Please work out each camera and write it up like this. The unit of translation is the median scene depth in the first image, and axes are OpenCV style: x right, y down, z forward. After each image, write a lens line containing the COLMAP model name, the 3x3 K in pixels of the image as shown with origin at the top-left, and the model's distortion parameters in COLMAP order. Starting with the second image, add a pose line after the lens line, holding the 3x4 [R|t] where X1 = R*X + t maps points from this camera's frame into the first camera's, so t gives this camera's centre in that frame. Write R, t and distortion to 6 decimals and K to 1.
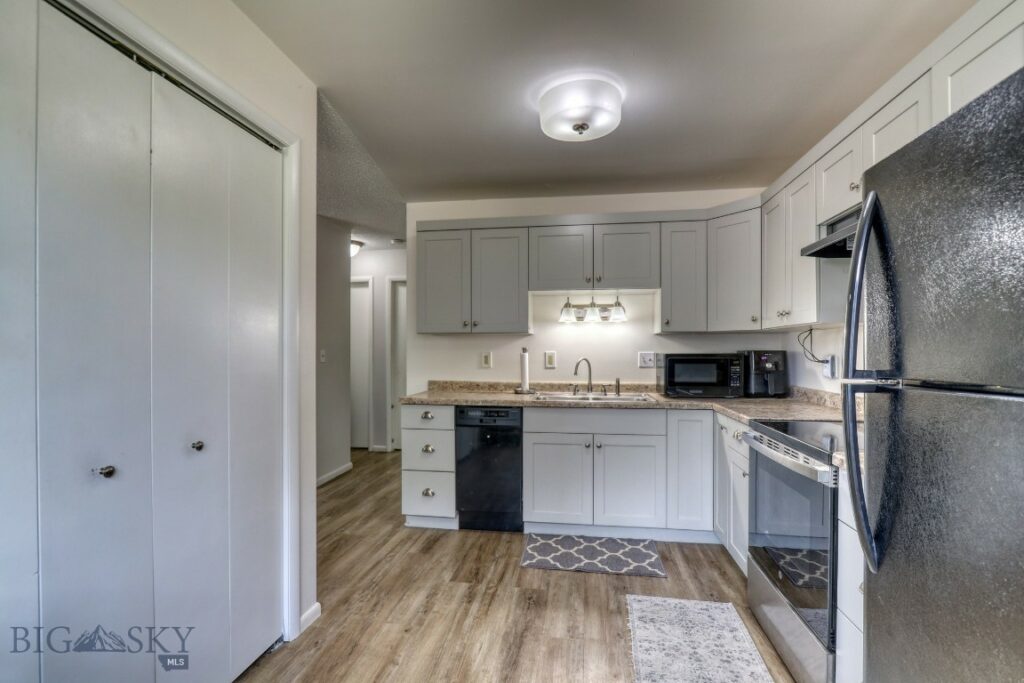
lens RADIAL K [[468.1, 0, 515.2], [0, 468.1, 349.8], [0, 0, 1]] dist [-0.019666, 0.004033]
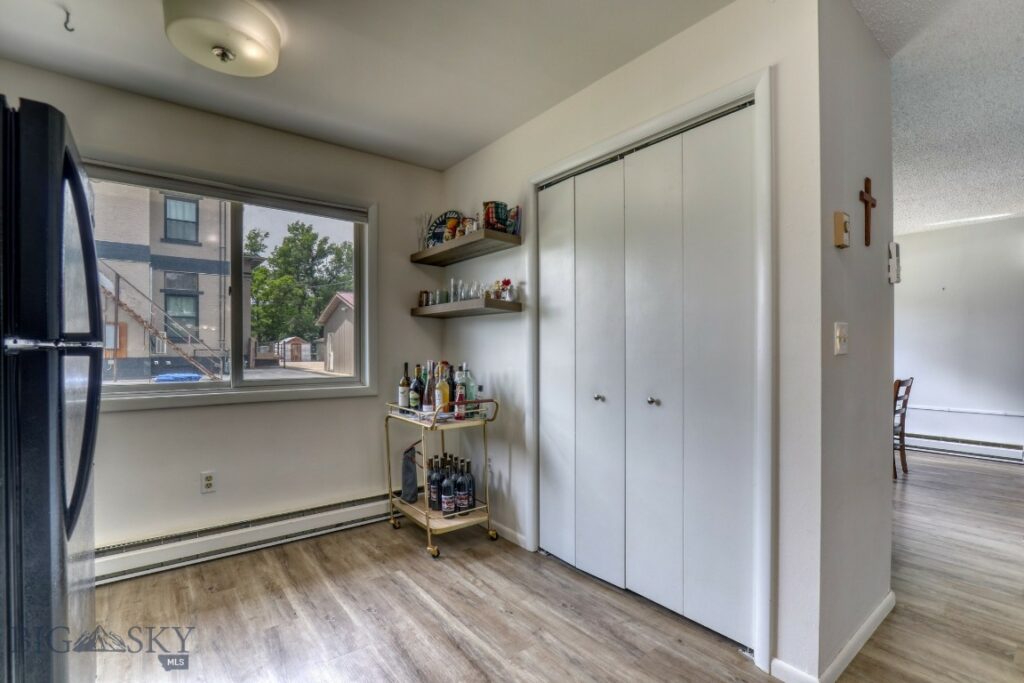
lens RADIAL K [[468.1, 0, 514.1], [0, 468.1, 347.5], [0, 0, 1]] dist [-0.019666, 0.004033]
pose [[-0.679772, -0.002838, -0.733418, 0.374118], [0.005166, 0.999949, -0.008657, 0.037597], [0.733405, -0.009674, -0.679723, 1.042013]]
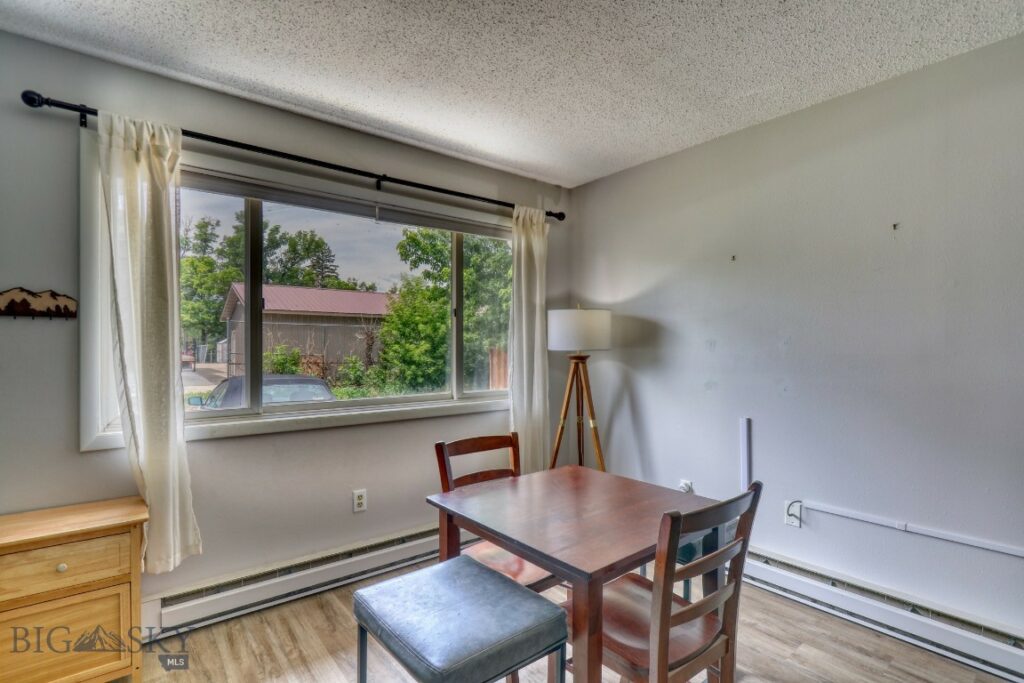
lens RADIAL K [[487.4, 0, 514.8], [0, 487.4, 350.7], [0, 0, 1]] dist [-0.021618, 0.003267]
pose [[-0.673635, -0.001068, -0.739063, -1.410059], [0.000020, 0.999999, -0.001463, -0.017001], [0.739064, -0.001000, -0.673634, 1.149806]]
